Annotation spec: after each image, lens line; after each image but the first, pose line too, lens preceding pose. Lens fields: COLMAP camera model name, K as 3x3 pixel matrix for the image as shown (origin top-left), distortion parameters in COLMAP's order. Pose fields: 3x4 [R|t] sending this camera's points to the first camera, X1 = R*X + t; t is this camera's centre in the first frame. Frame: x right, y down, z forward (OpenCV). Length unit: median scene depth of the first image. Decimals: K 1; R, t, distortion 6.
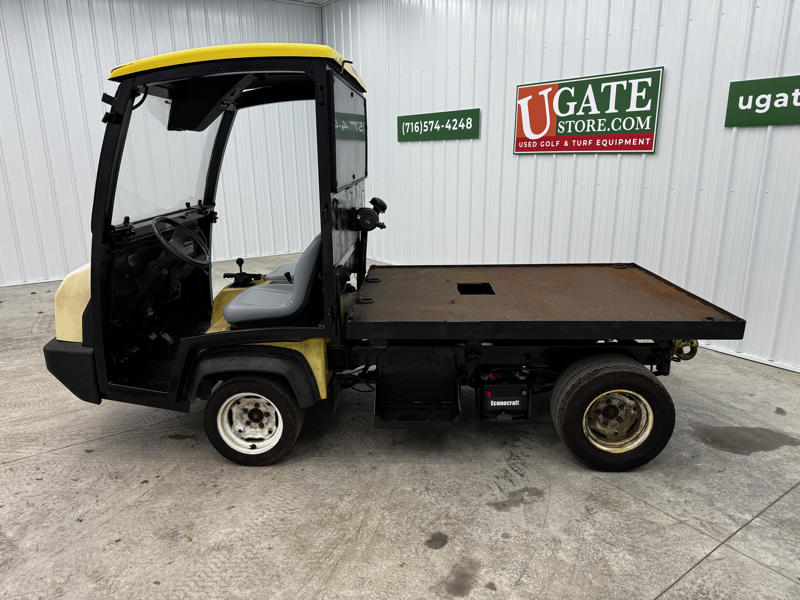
lens RADIAL K [[561.5, 0, 400.0], [0, 561.5, 300.0], [0, 0, 1]] dist [0.015576, -0.022635]
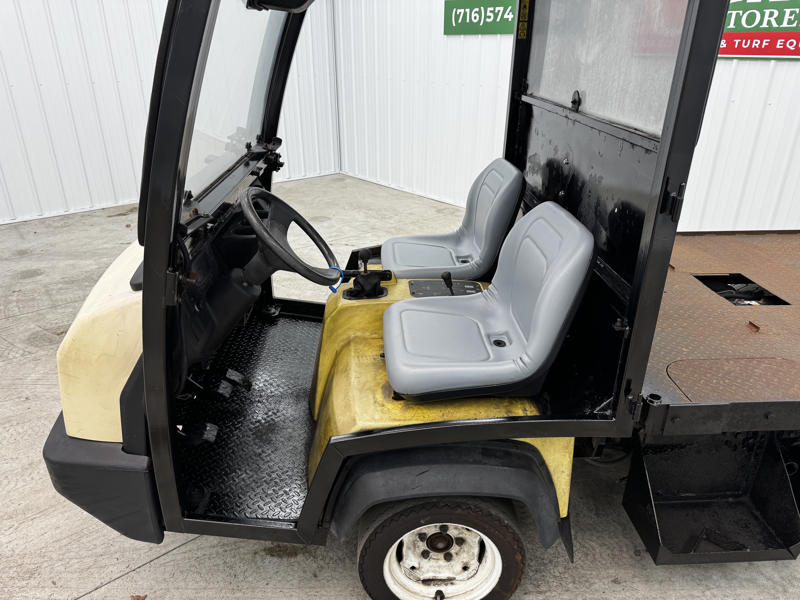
lens RADIAL K [[564.7, 0, 402.0], [0, 564.7, 303.5], [0, 0, 1]] dist [-0.003003, -0.003899]
pose [[0.996196, -0.021852, 0.084361, -0.209232], [0.007157, 0.985295, 0.170712, -0.083281], [-0.086851, -0.169459, 0.981703, 0.295188]]
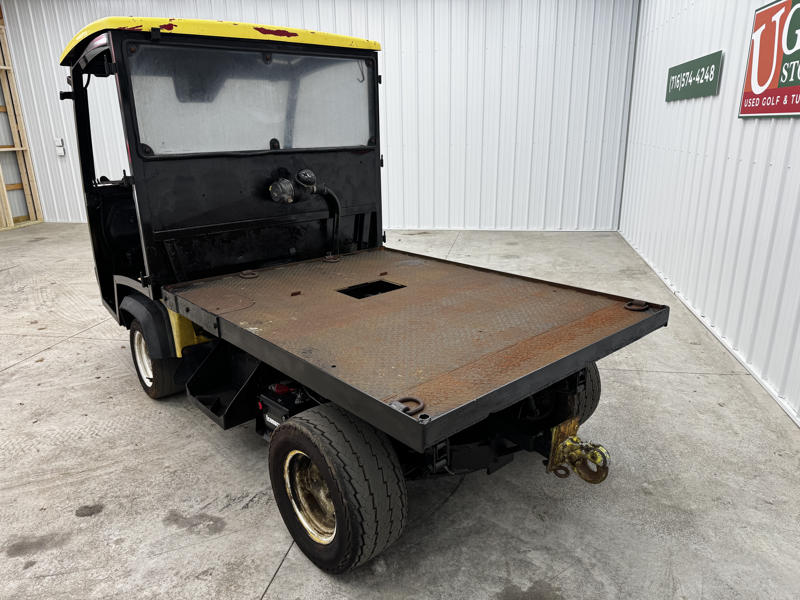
lens RADIAL K [[567.5, 0, 402.0], [0, 567.5, 296.8], [0, 0, 1]] dist [0.005833, -0.009144]
pose [[0.692191, 0.209246, -0.690716, 0.531078], [-0.172586, 0.977272, 0.123100, -0.084837], [0.700775, 0.033999, 0.712572, 0.318691]]
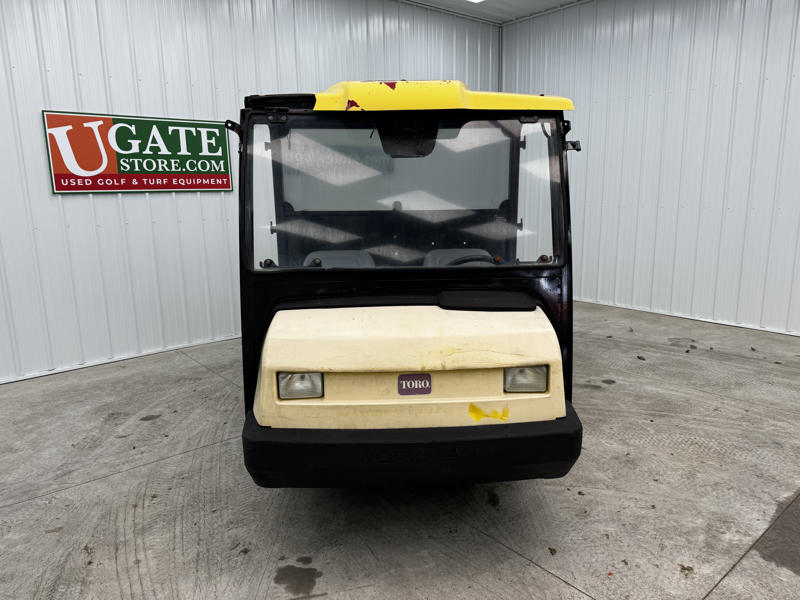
lens RADIAL K [[567.5, 0, 402.0], [0, 567.5, 296.8], [0, 0, 1]] dist [0.005833, -0.009144]
pose [[-0.086005, -0.179475, 0.979996, -0.806519], [0.267372, 0.943400, 0.196238, -0.181313], [-0.959748, 0.278901, -0.033151, 0.728512]]
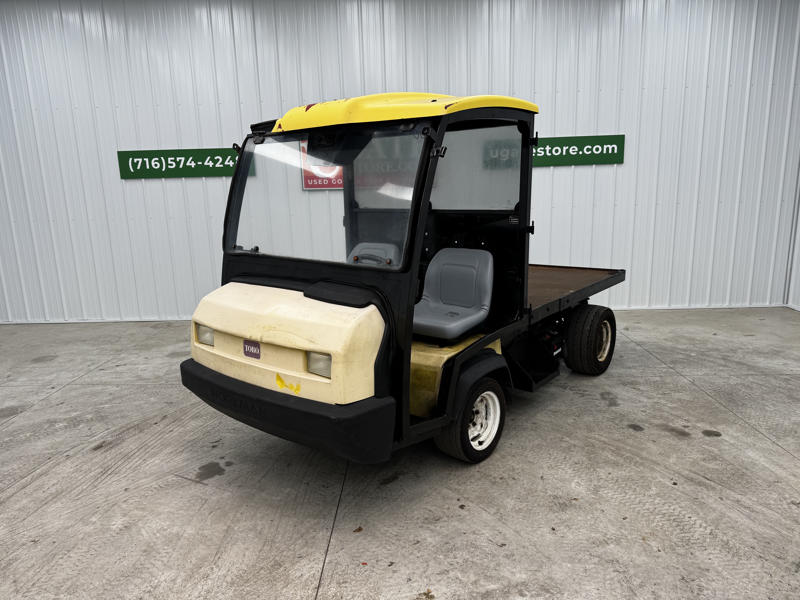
lens RADIAL K [[557.1, 0, 399.8], [0, 557.1, 305.4], [0, 0, 1]] dist [0.092470, -0.148911]
pose [[0.599390, -0.178231, 0.780362, -0.726169], [0.223122, 0.973458, 0.050955, -0.061955], [-0.768732, 0.143574, 0.623248, 0.234943]]
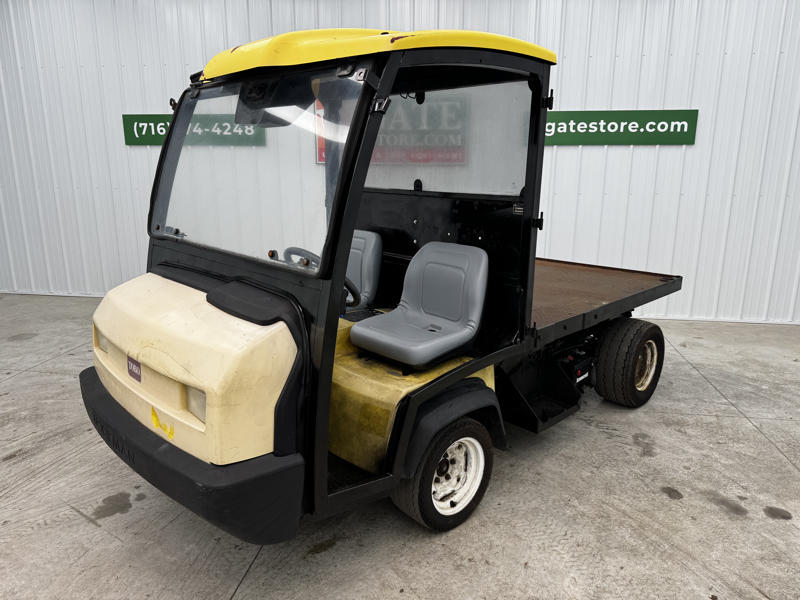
lens RADIAL K [[562.4, 0, 404.8], [0, 562.4, 297.5], [0, 0, 1]] dist [0.027508, -0.029597]
pose [[0.686838, -0.157340, 0.709576, -0.531533], [0.171874, 0.983758, 0.051769, -0.062705], [-0.706196, 0.086401, 0.702725, 0.259867]]
